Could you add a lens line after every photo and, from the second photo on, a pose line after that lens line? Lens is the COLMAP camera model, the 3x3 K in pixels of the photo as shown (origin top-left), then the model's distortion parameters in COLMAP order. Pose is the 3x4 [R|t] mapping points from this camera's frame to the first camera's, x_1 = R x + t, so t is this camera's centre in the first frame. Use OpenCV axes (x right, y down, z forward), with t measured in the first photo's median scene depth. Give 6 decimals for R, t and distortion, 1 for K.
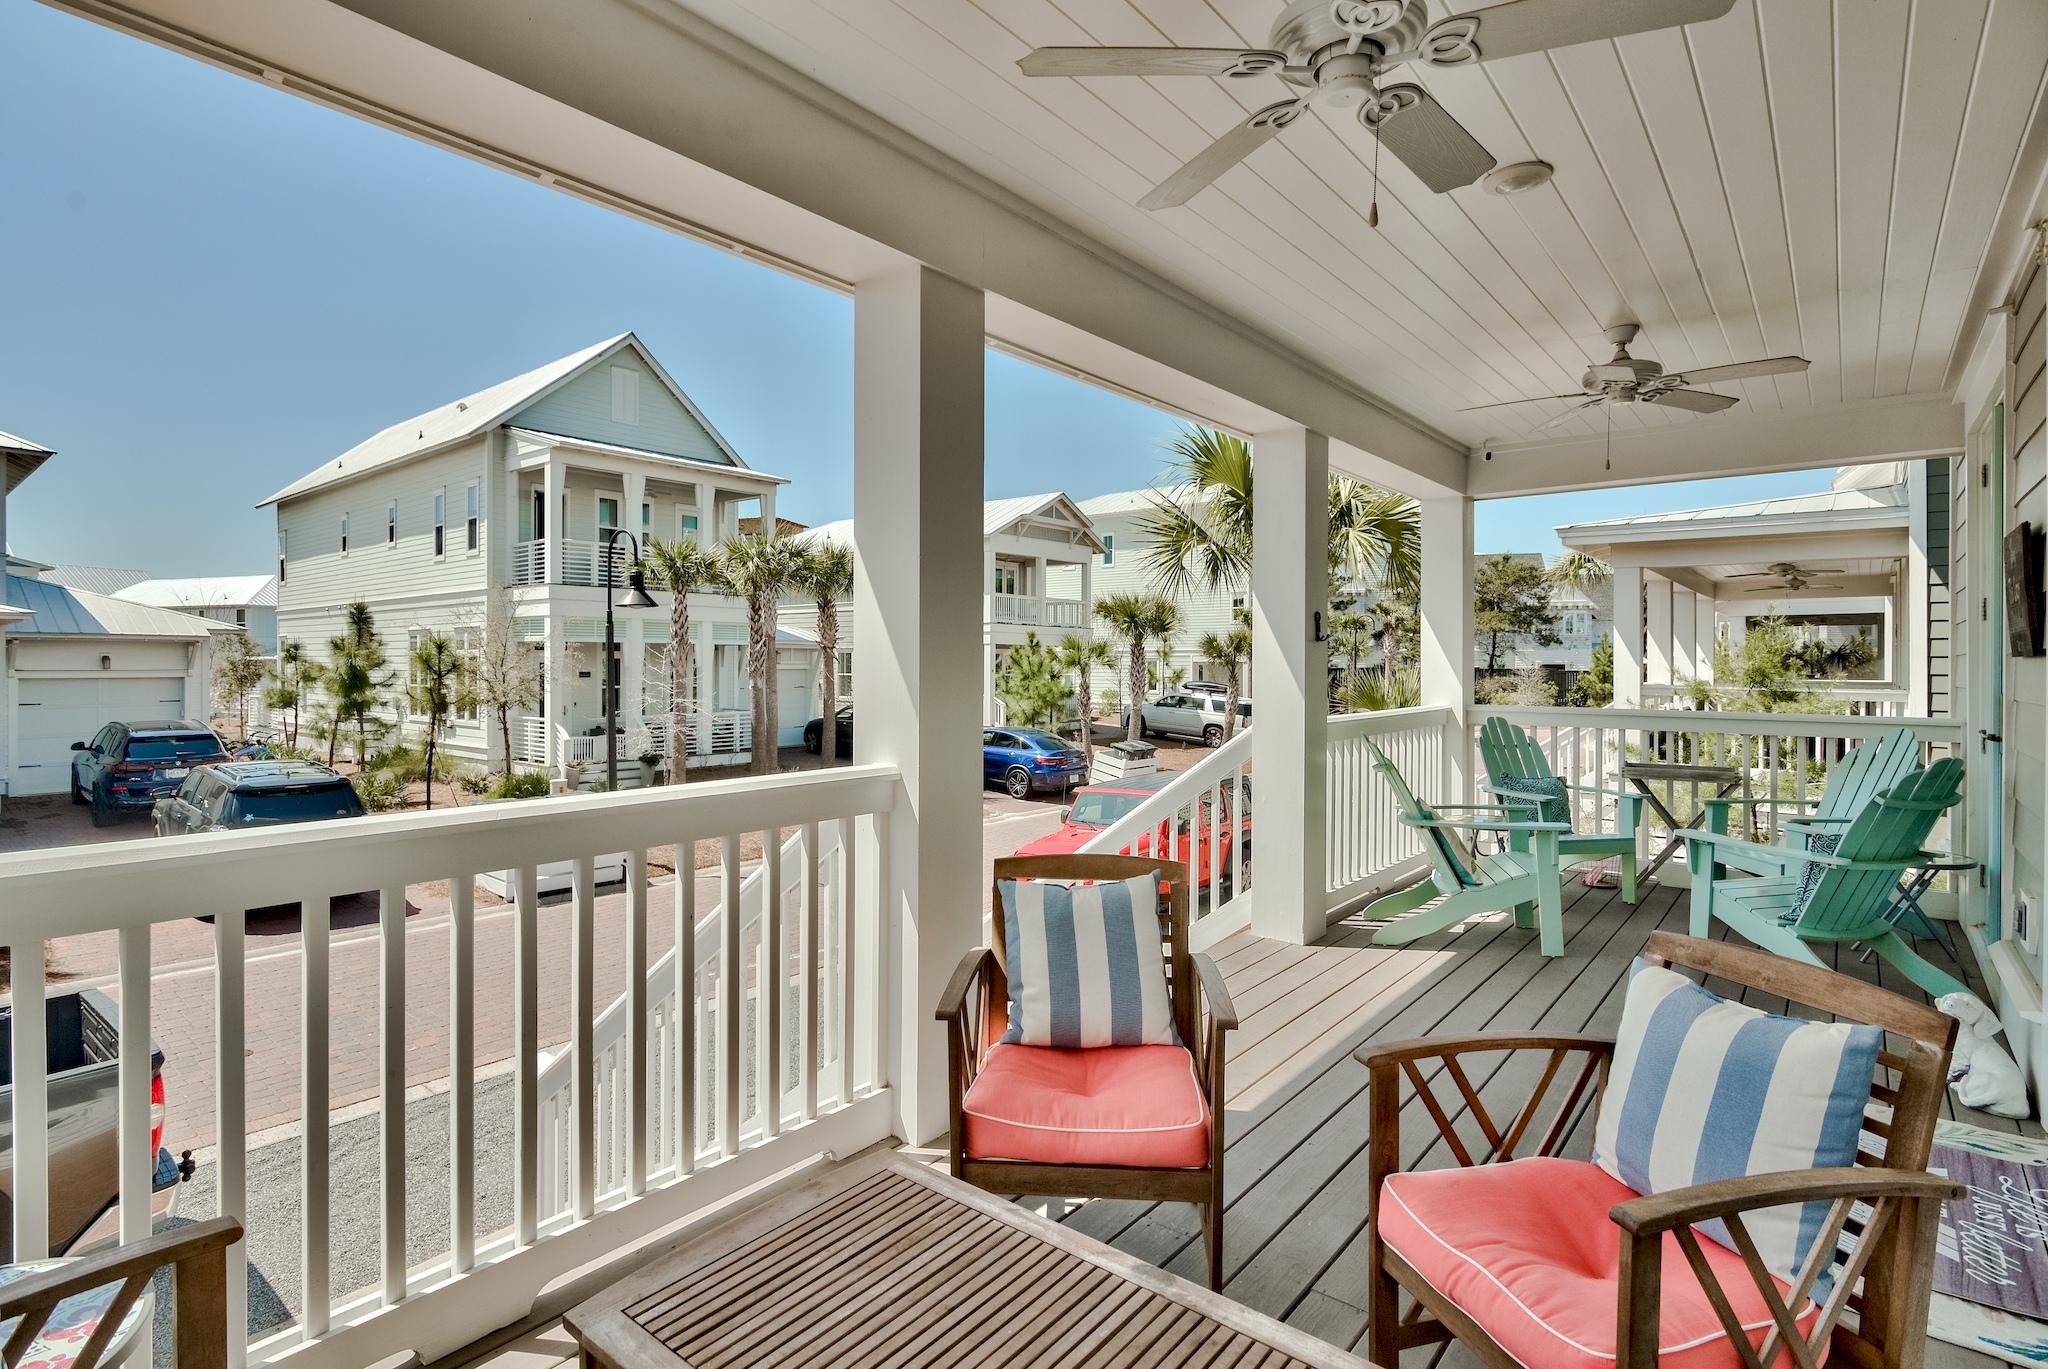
lens RADIAL K [[1033.3, 0, 1017.3], [0, 1033.3, 648.6], [0, 0, 1]] dist [-0.001931, 0.000008]
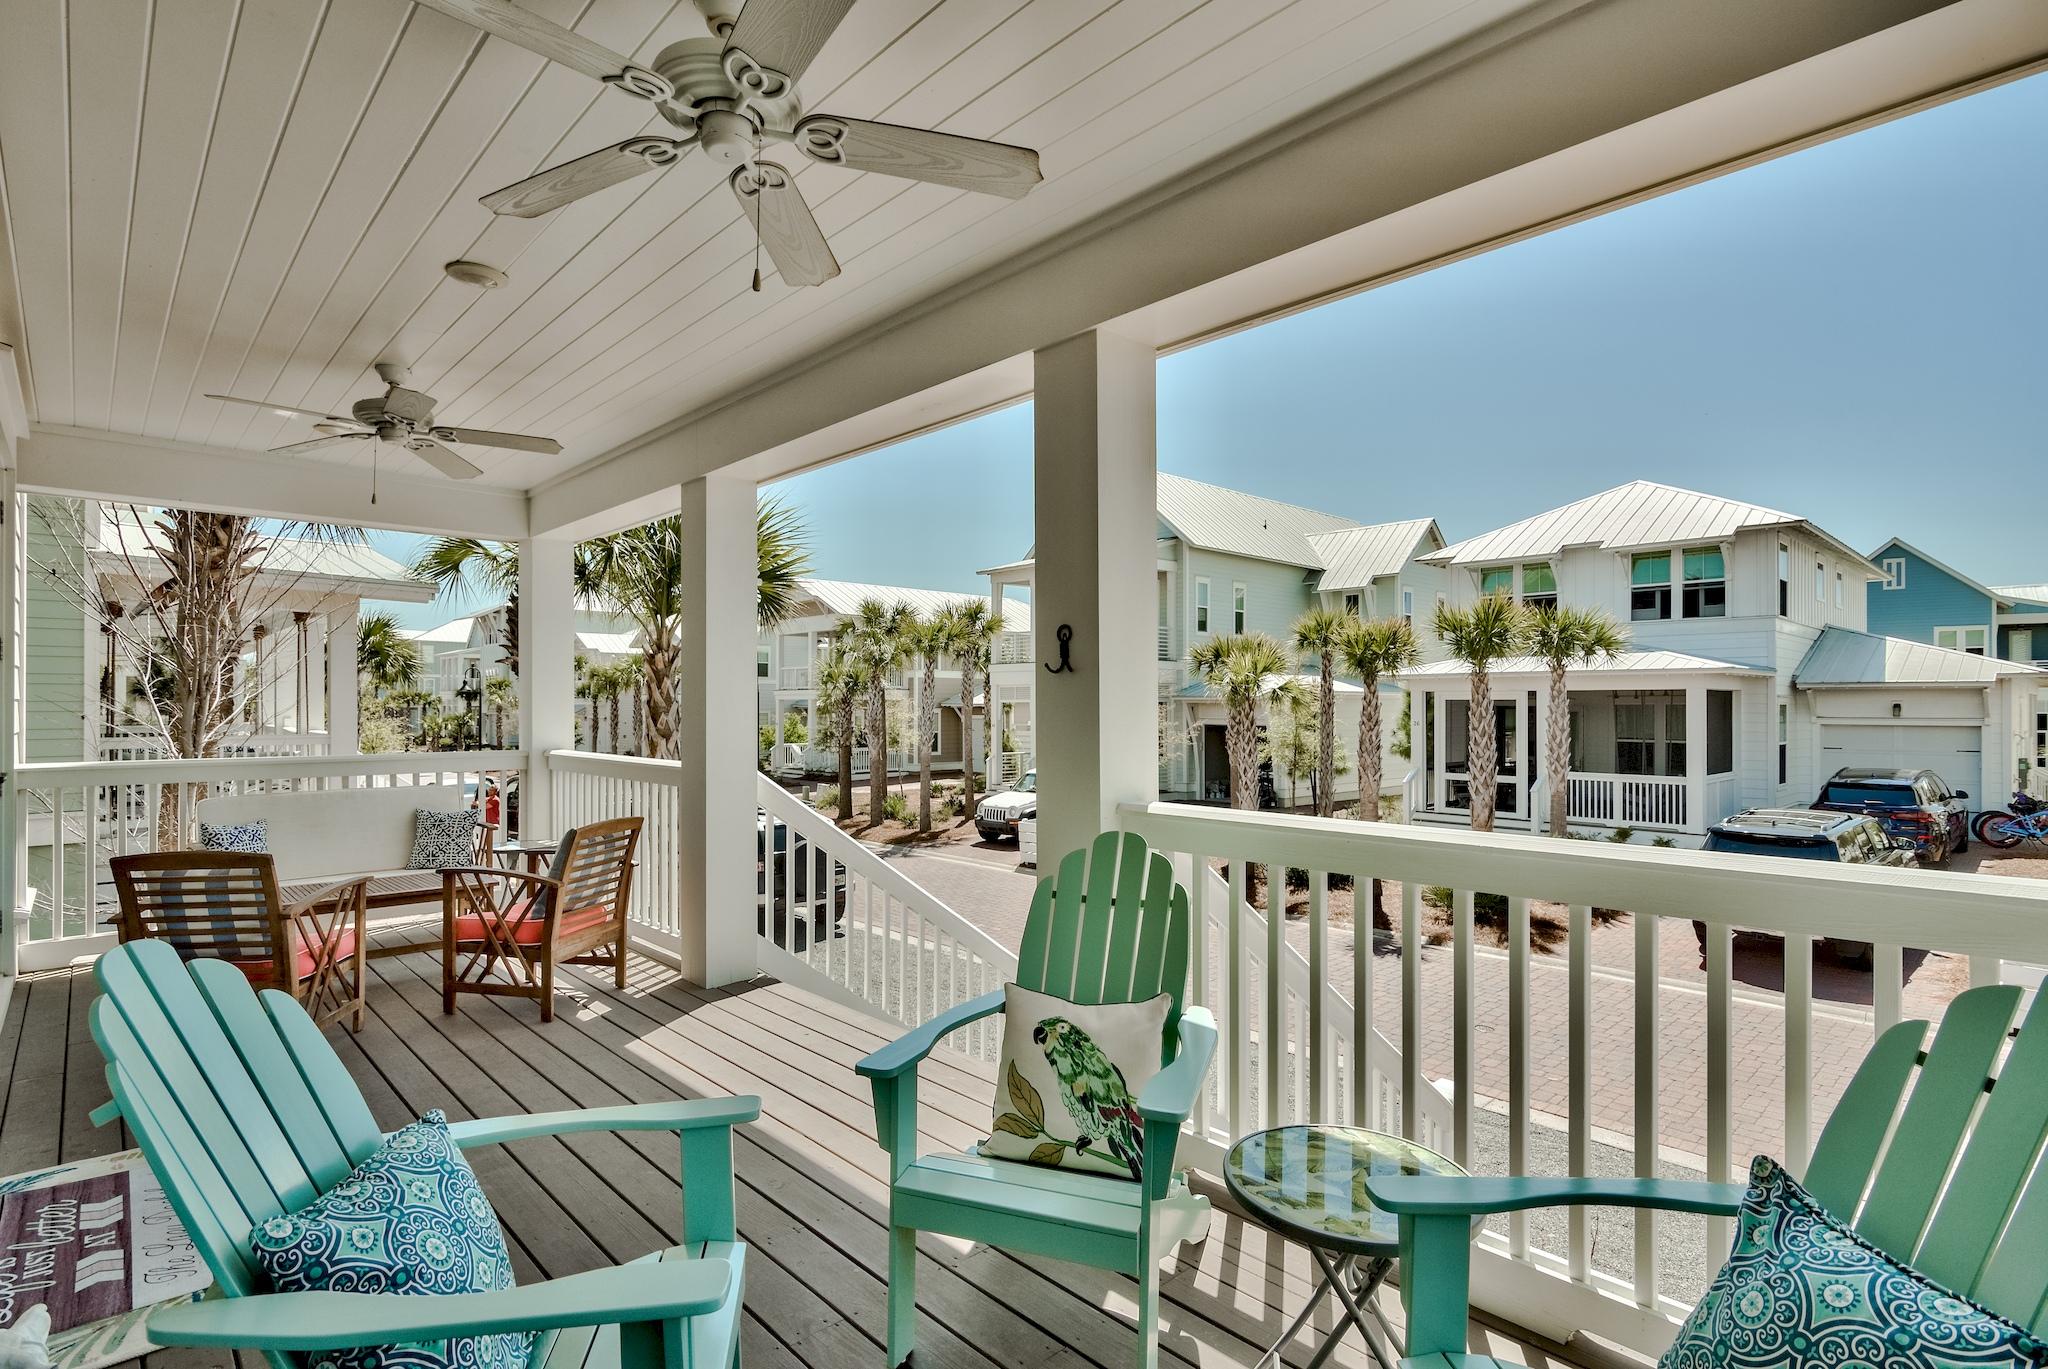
lens RADIAL K [[998.2, 0, 1033.4], [0, 998.2, 699.1], [0, 0, 1]] dist [0.014619, -0.000982]
pose [[-0.136042, -0.003507, -0.990697, 0.270661], [0.003605, 0.999985, -0.004034, 0.003328], [0.990696, -0.004120, -0.136028, 0.313711]]
